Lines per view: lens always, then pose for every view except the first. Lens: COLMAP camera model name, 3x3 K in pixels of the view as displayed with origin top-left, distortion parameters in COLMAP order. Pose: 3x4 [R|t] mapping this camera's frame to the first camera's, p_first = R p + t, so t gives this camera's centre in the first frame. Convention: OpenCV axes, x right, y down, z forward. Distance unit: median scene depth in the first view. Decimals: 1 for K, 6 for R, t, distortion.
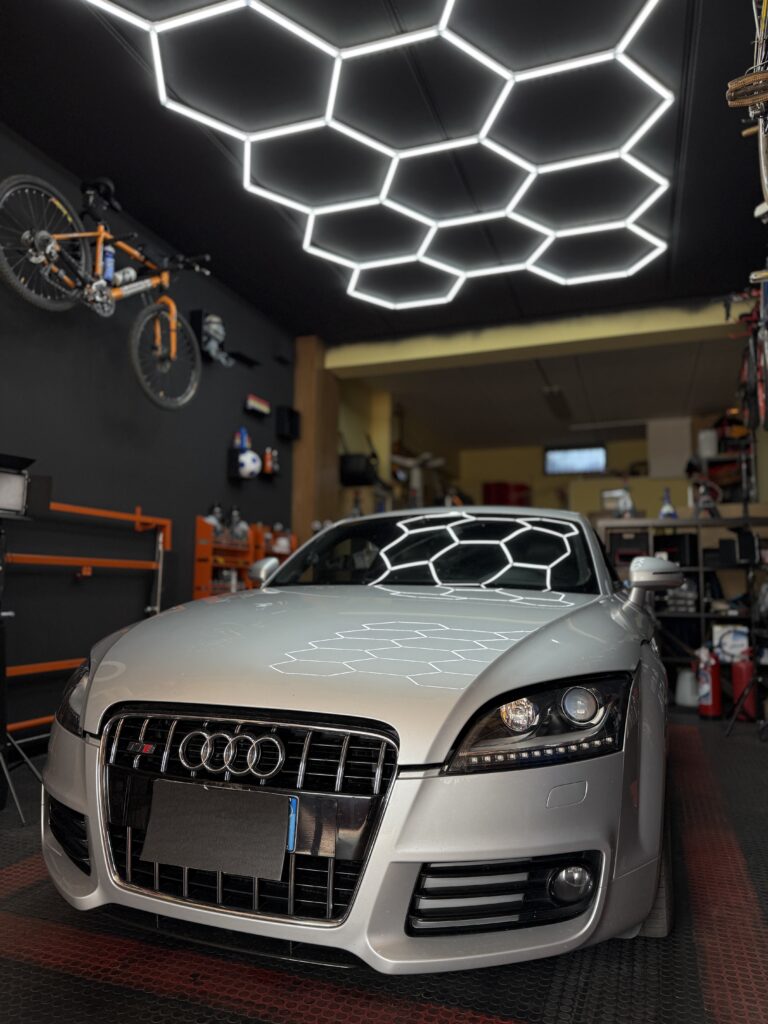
lens RADIAL K [[727.7, 0, 383.1], [0, 727.7, 510.2], [0, 0, 1]] dist [0.009291, 0.003145]
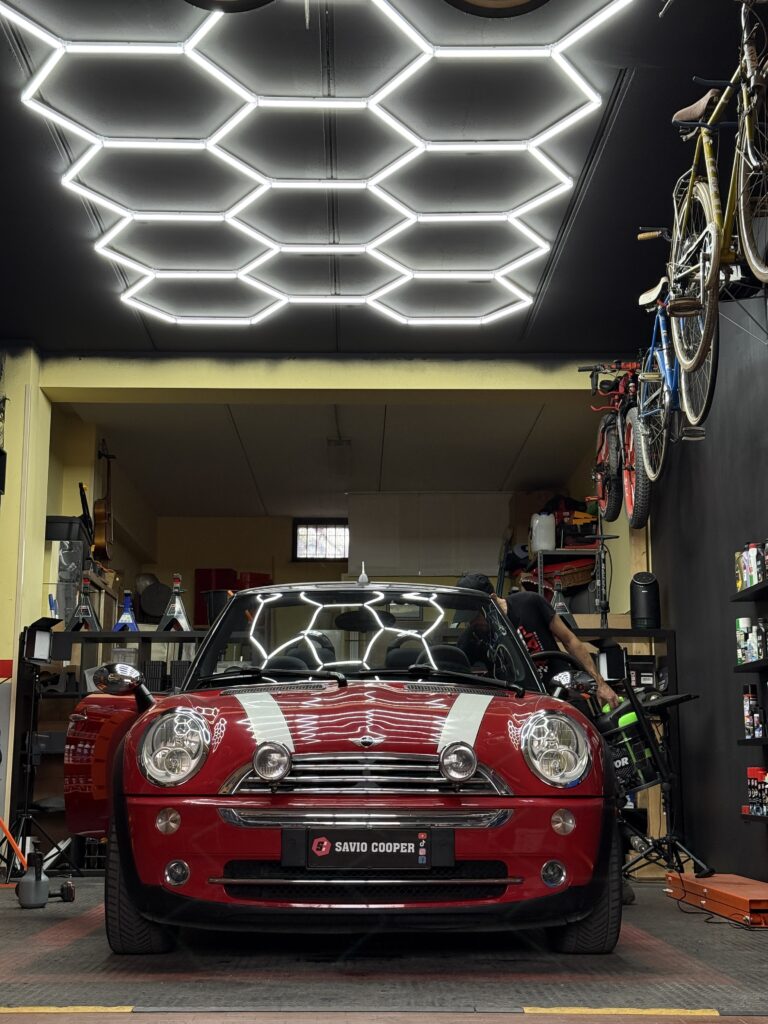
lens RADIAL K [[1453.1, 0, 374.0], [0, 1453.1, 508.6], [0, 0, 1]] dist [0.169517, 0.000000]
pose [[0.936172, 0.059529, 0.346466, -0.376215], [-0.031551, 0.995809, -0.085842, 0.028246], [-0.350124, 0.069432, 0.934126, -0.528790]]
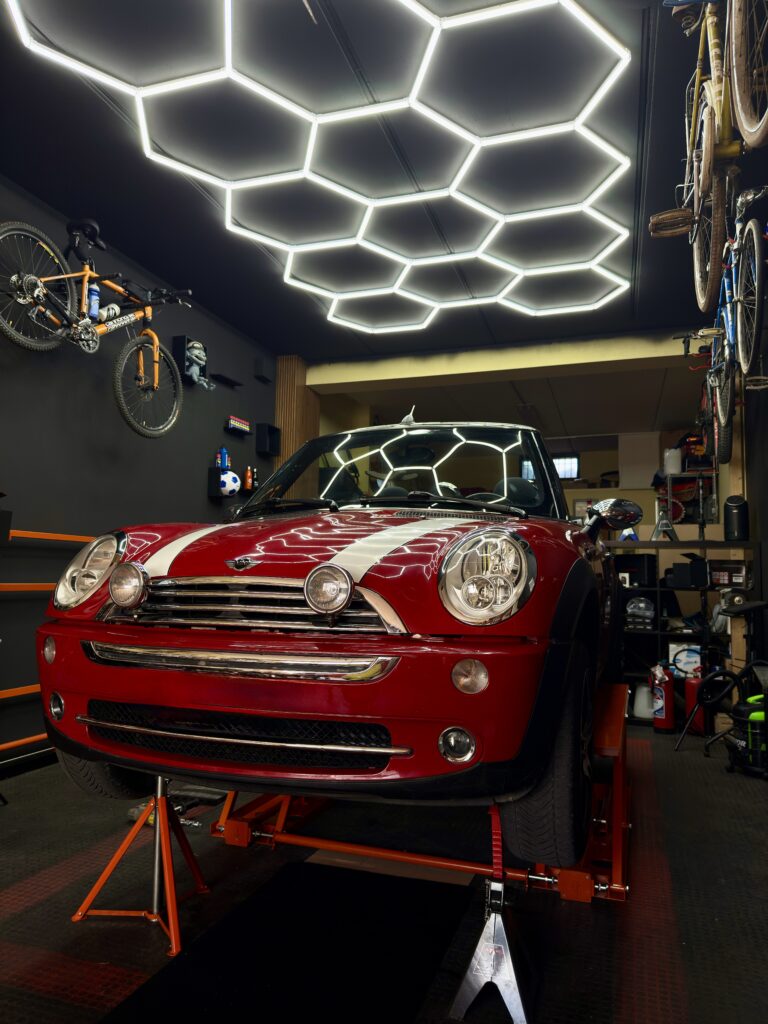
lens RADIAL K [[727.7, 0, 390.9], [0, 727.7, 508.9], [0, 0, 1]] dist [0.009291, 0.003145]
pose [[0.999440, 0.009759, 0.032006, 0.014594], [-0.010158, 0.999872, 0.012341, -0.052034], [-0.031881, -0.012659, 0.999411, -0.049955]]
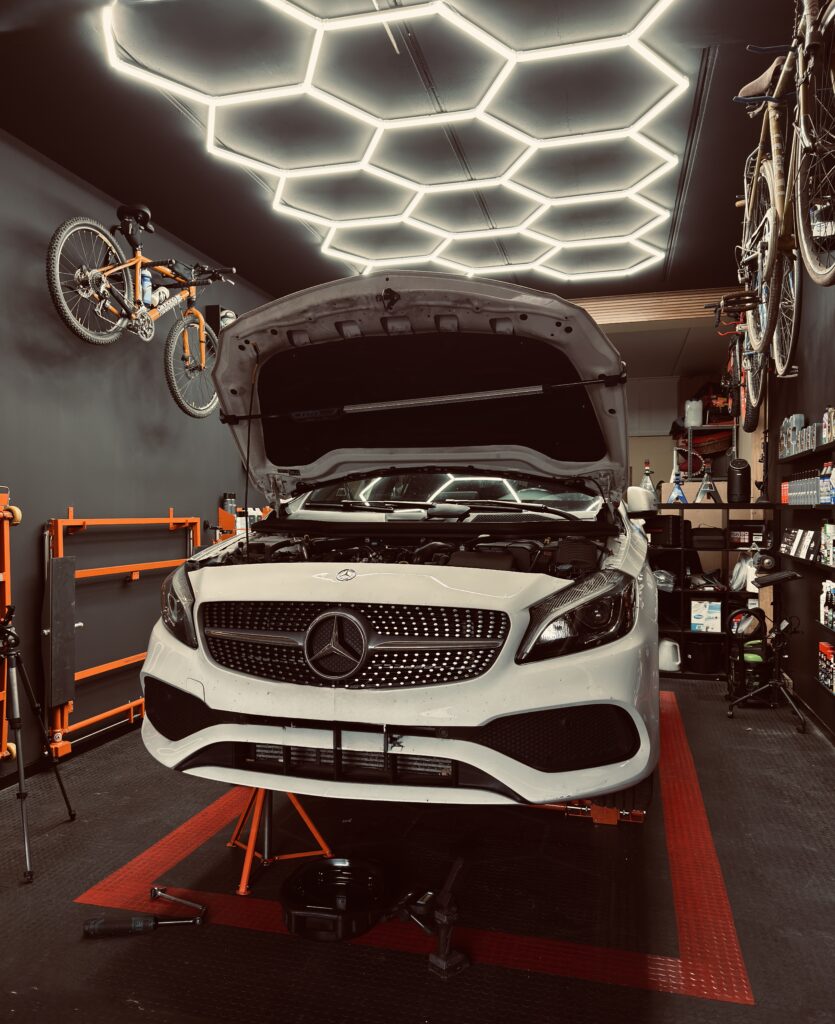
lens RADIAL K [[798.1, 0, 414.8], [0, 798.1, 515.7], [0, 0, 1]] dist [0.015489, -0.009363]
pose [[0.996149, -0.010073, 0.087092, -0.085894], [-0.000216, 0.993094, 0.117323, -0.130309], [-0.087673, -0.116890, 0.989268, -0.181378]]
